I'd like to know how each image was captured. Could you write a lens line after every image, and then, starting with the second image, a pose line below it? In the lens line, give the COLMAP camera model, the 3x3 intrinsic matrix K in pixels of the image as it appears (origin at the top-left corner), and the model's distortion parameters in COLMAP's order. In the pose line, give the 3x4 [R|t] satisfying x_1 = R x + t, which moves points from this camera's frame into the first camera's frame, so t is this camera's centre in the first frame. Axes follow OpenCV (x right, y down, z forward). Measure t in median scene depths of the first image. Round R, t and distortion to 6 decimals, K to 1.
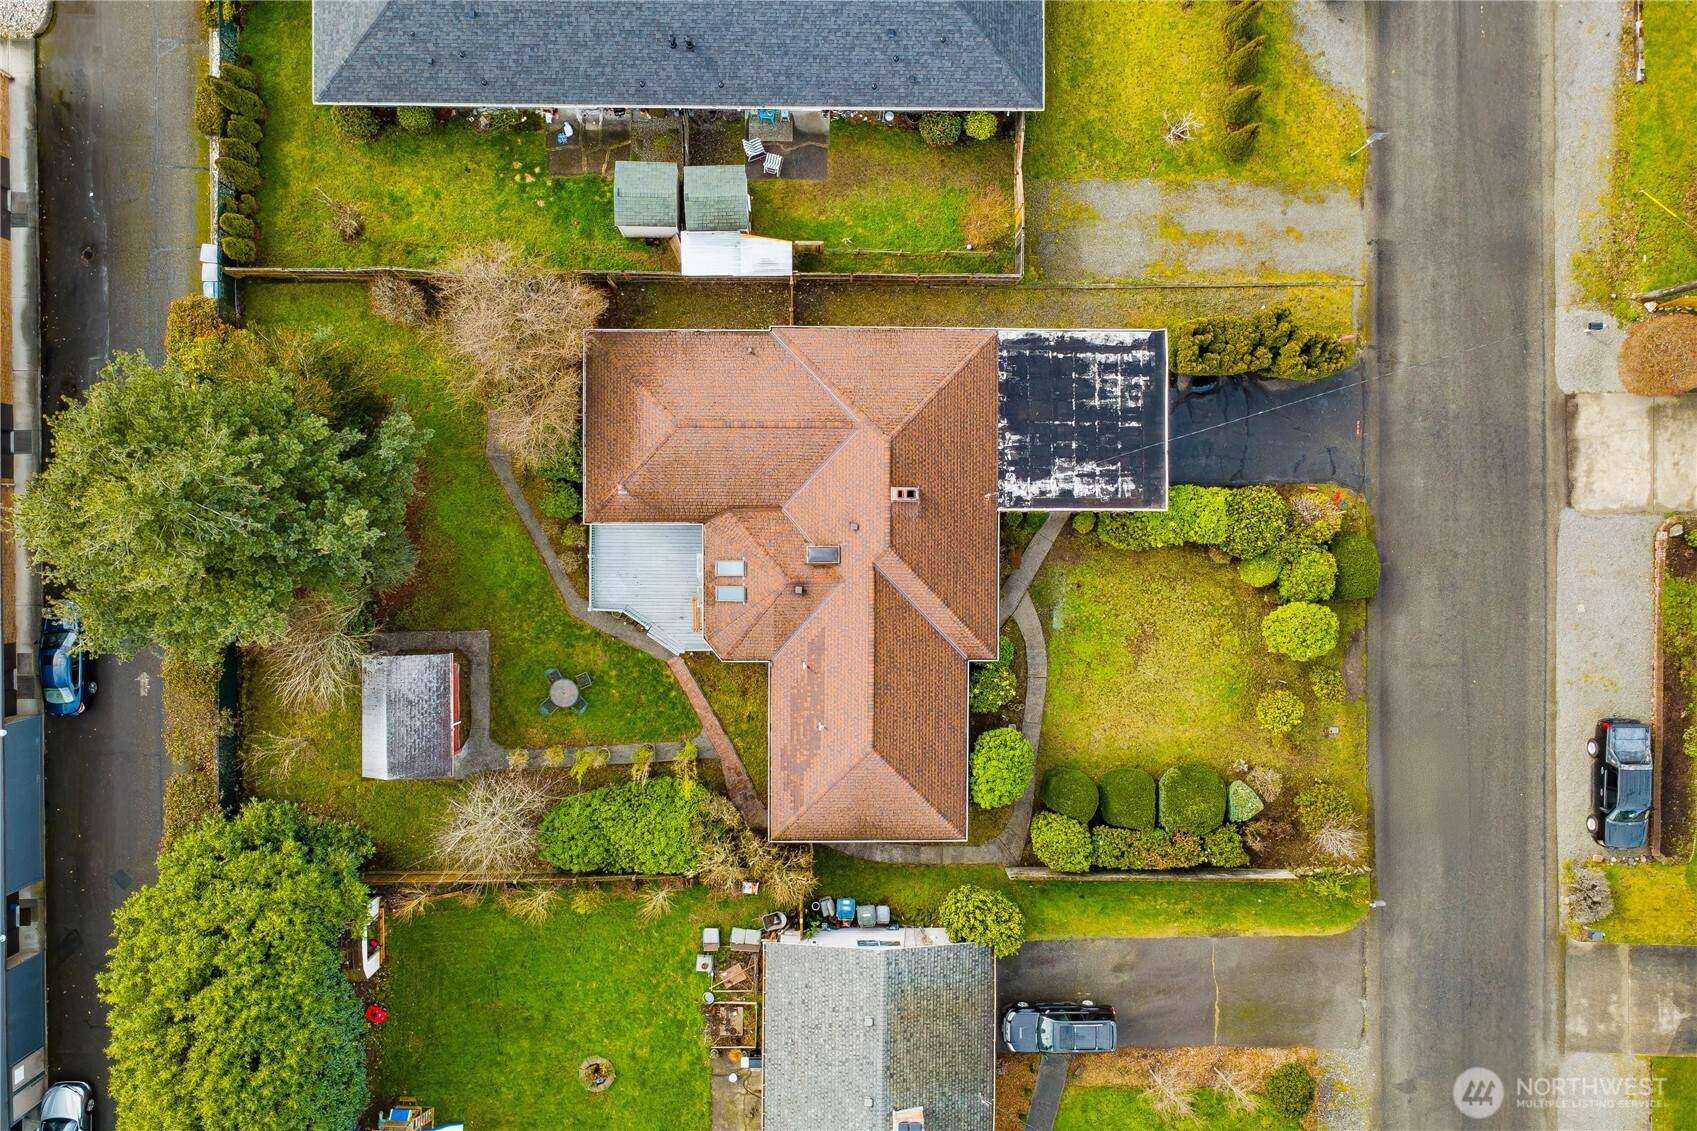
lens RADIAL K [[814.9, 0, 848.5], [0, 814.9, 565.5], [0, 0, 1]] dist [0.003146, 0.000911]
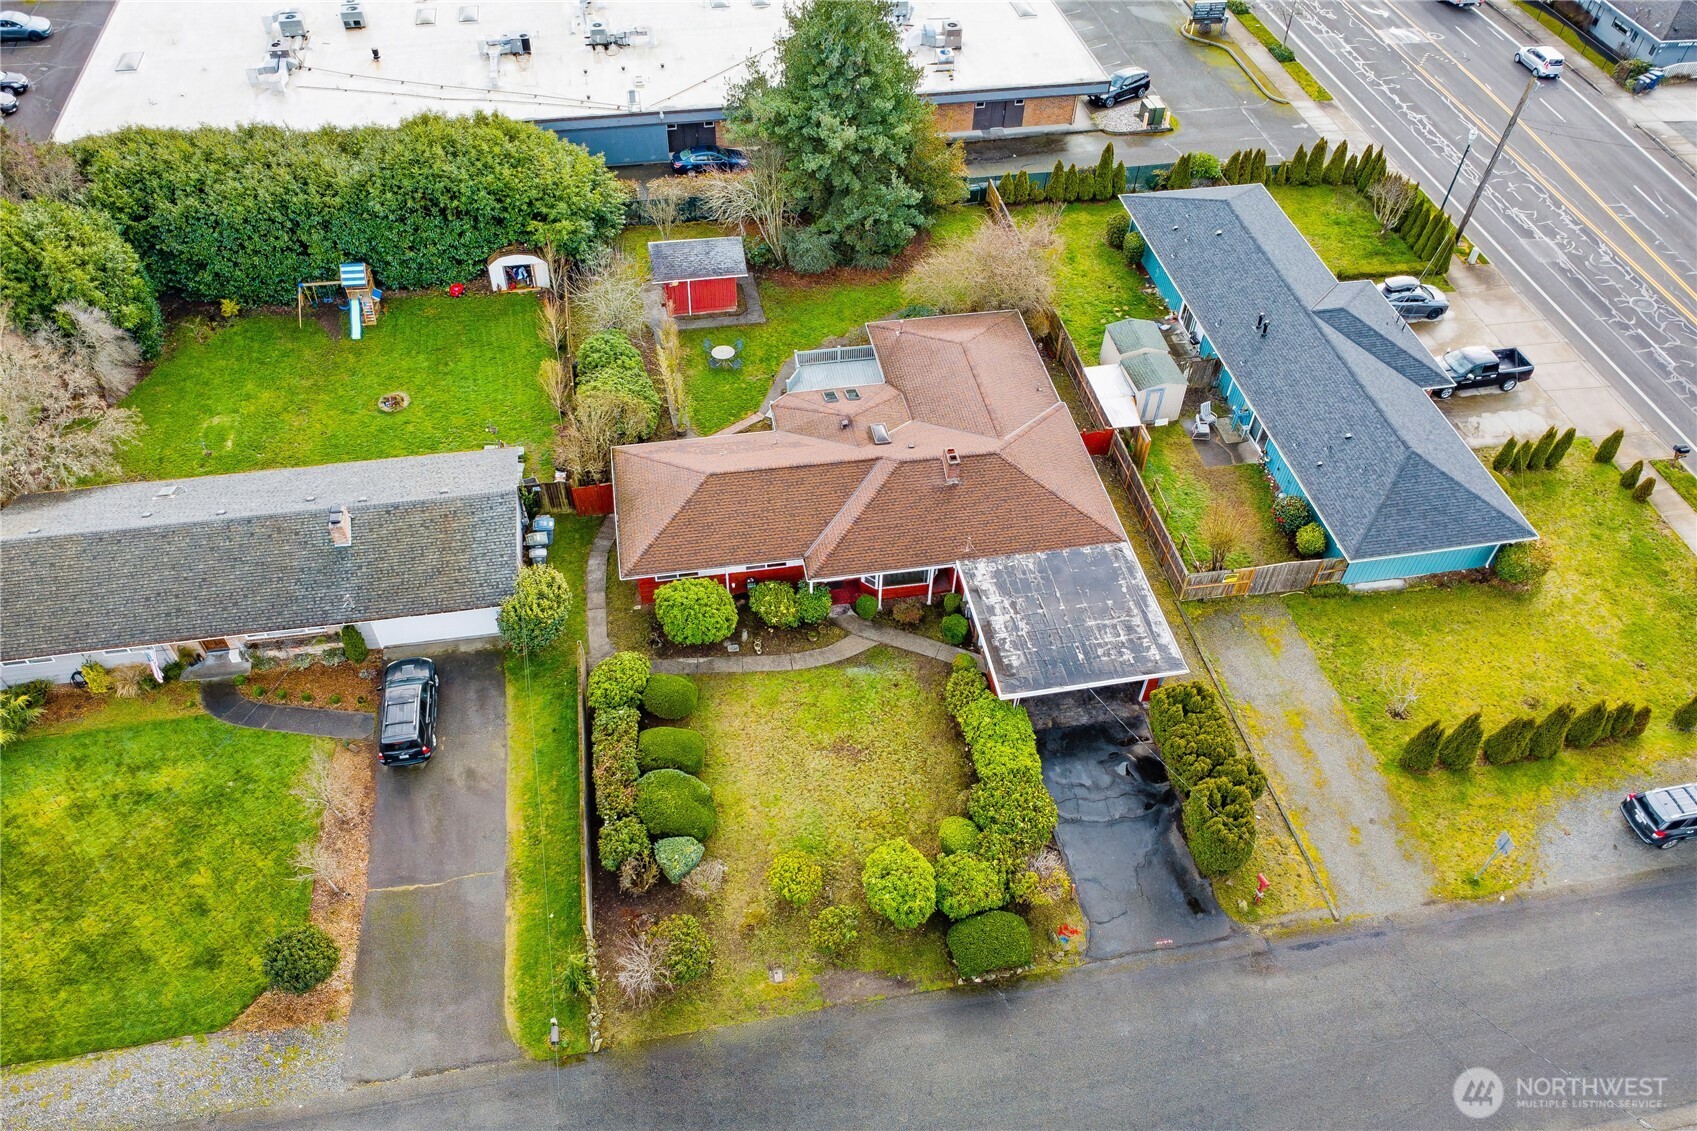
lens RADIAL K [[803.0, 0, 848.5], [0, 803.0, 565.5], [0, 0, 1]] dist [0.000958, 0.000881]
pose [[0.164733, 0.853889, -0.493696, 0.648755], [-0.986166, 0.133232, -0.098622, 0.159739], [-0.018436, 0.503112, 0.864024, 0.154280]]
